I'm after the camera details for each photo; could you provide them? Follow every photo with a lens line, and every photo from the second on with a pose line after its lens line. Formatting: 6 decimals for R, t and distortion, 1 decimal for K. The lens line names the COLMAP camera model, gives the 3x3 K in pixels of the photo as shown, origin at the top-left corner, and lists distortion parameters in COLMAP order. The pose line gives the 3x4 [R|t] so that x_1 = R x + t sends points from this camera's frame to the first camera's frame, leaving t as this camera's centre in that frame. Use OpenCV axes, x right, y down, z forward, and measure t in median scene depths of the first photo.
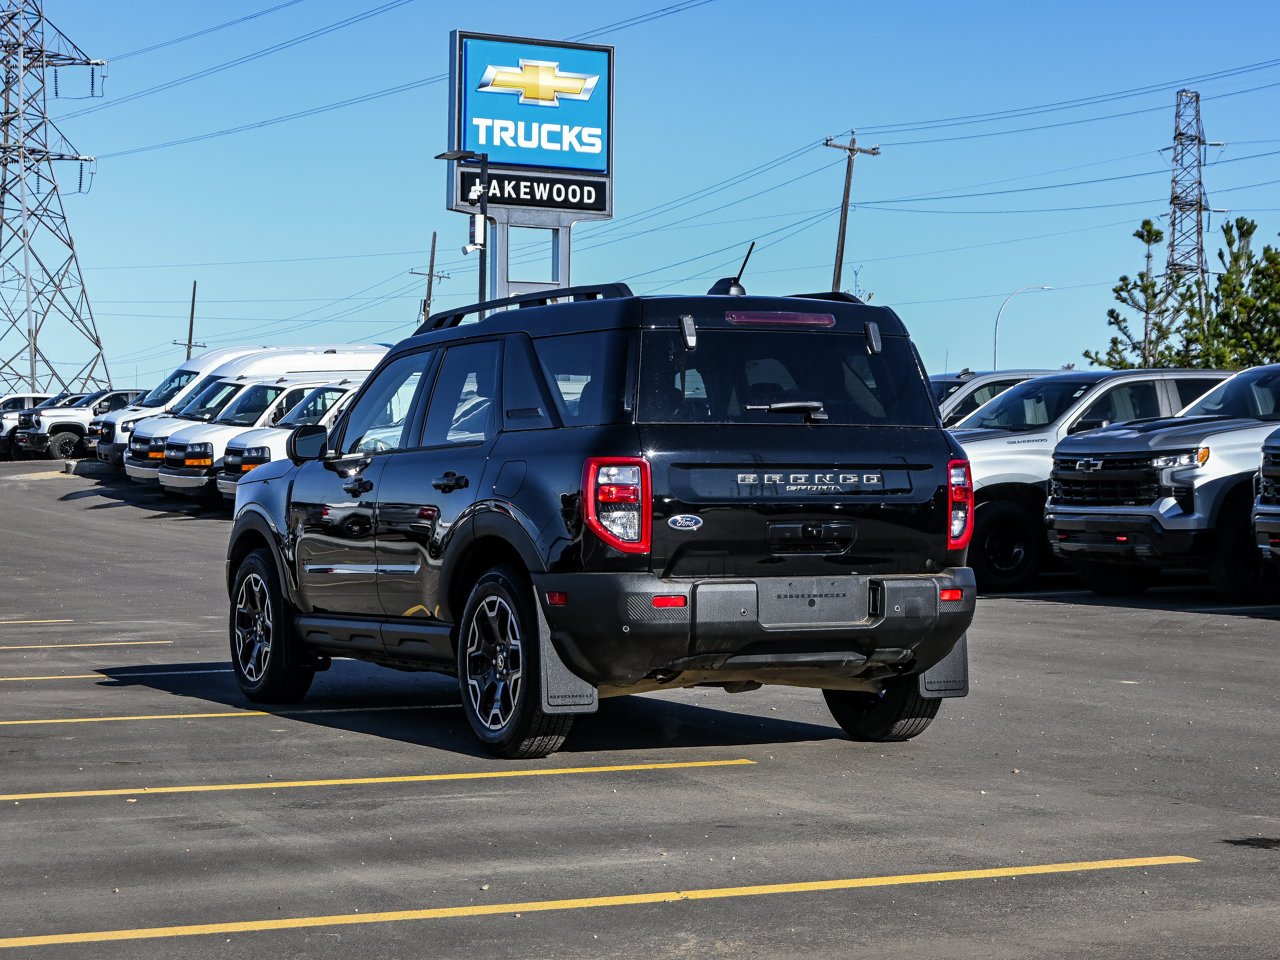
lens RADIAL K [[2933.4, 0, 613.4], [0, 2933.4, 478.5], [0, 0, 1]] dist [-0.042162, -0.027698]
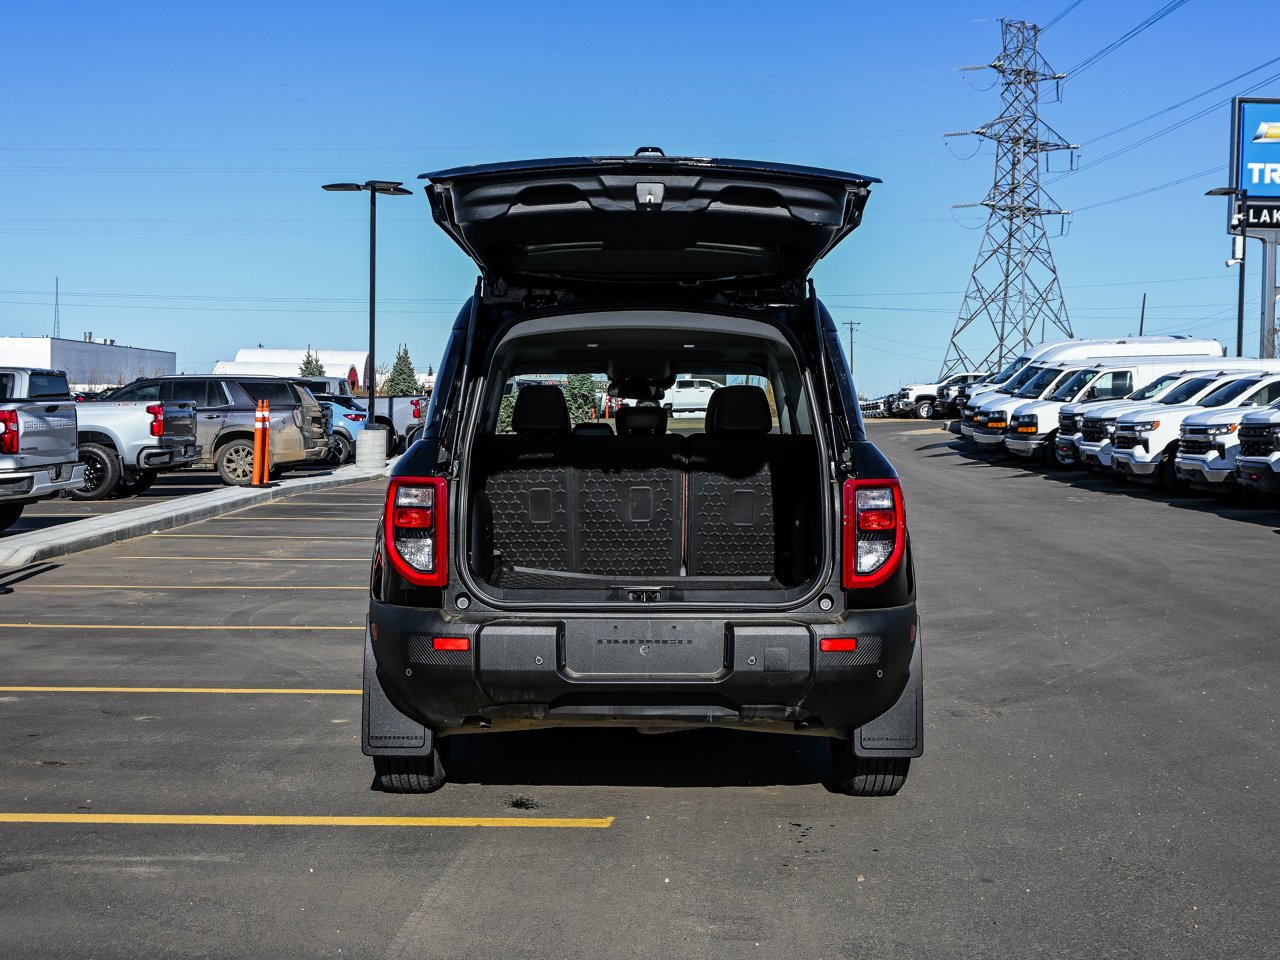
lens RADIAL K [[1823.3, 0, 618.5], [0, 1823.3, 483.3], [0, 0, 1]] dist [-0.007079, 0.086374]
pose [[0.891320, 0.019464, -0.452957, 0.079538], [-0.004200, 0.999390, 0.034681, -0.006372], [0.453356, -0.029010, 0.890857, 0.140823]]
